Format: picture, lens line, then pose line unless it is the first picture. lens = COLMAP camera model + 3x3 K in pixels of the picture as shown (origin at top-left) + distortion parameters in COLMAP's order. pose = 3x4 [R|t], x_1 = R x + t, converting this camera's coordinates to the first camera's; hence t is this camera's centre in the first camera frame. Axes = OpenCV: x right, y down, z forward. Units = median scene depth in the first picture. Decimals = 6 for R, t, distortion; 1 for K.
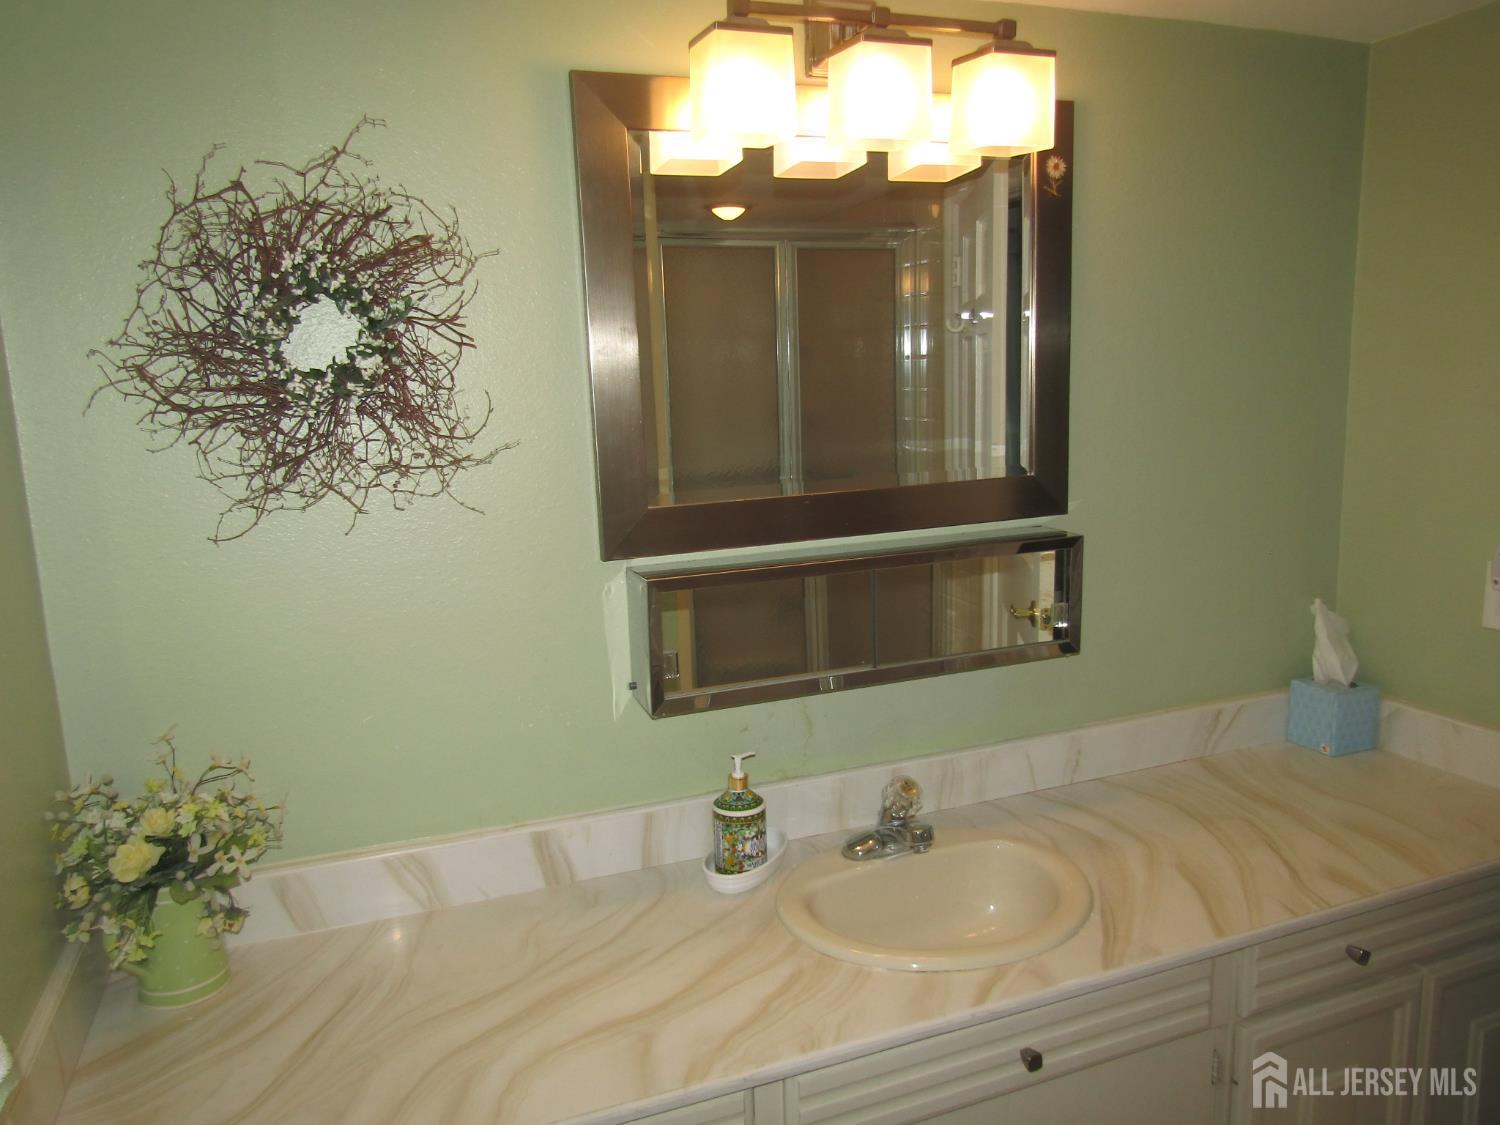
lens RADIAL K [[1085.7, 0, 756.6], [0, 1085.7, 561.8], [0, 0, 1]] dist [-0.001163, 0.008392]
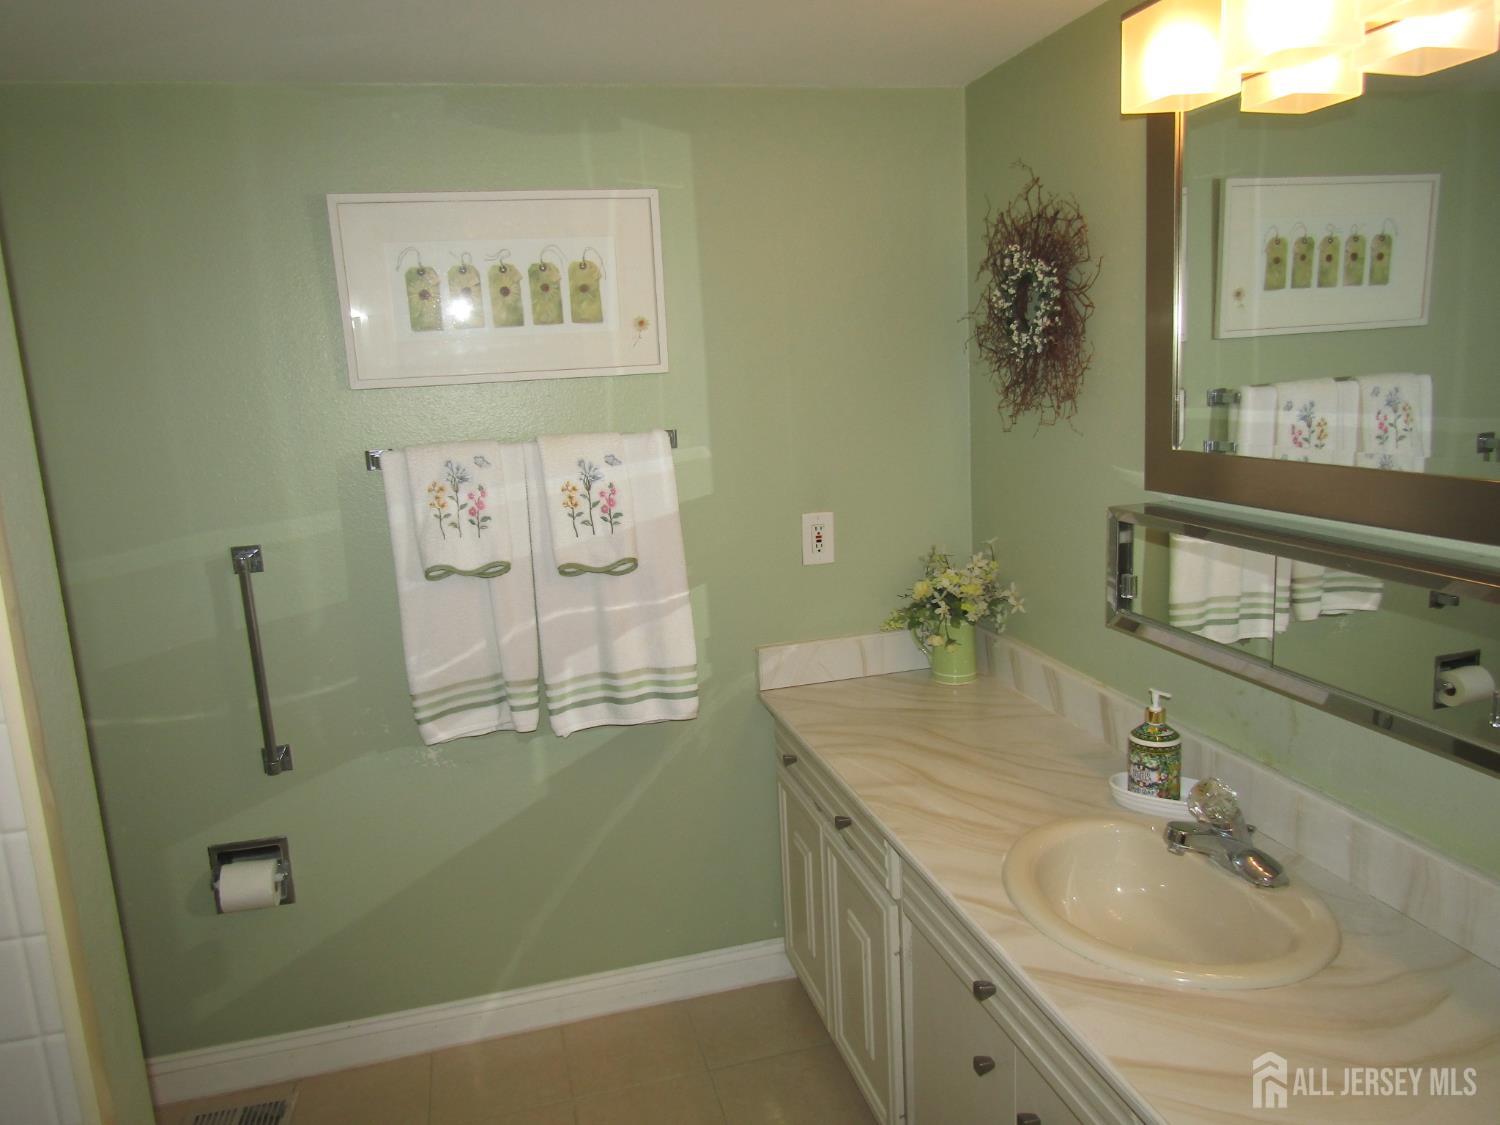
lens RADIAL K [[1085.7, 0, 756.6], [0, 1085.7, 561.8], [0, 0, 1]] dist [-0.001163, 0.008392]
pose [[-0.106994, 0.214241, -0.970903, 1.177144], [-0.128047, 0.965408, 0.227139, -0.154435], [0.985980, 0.148624, -0.075860, 0.769002]]
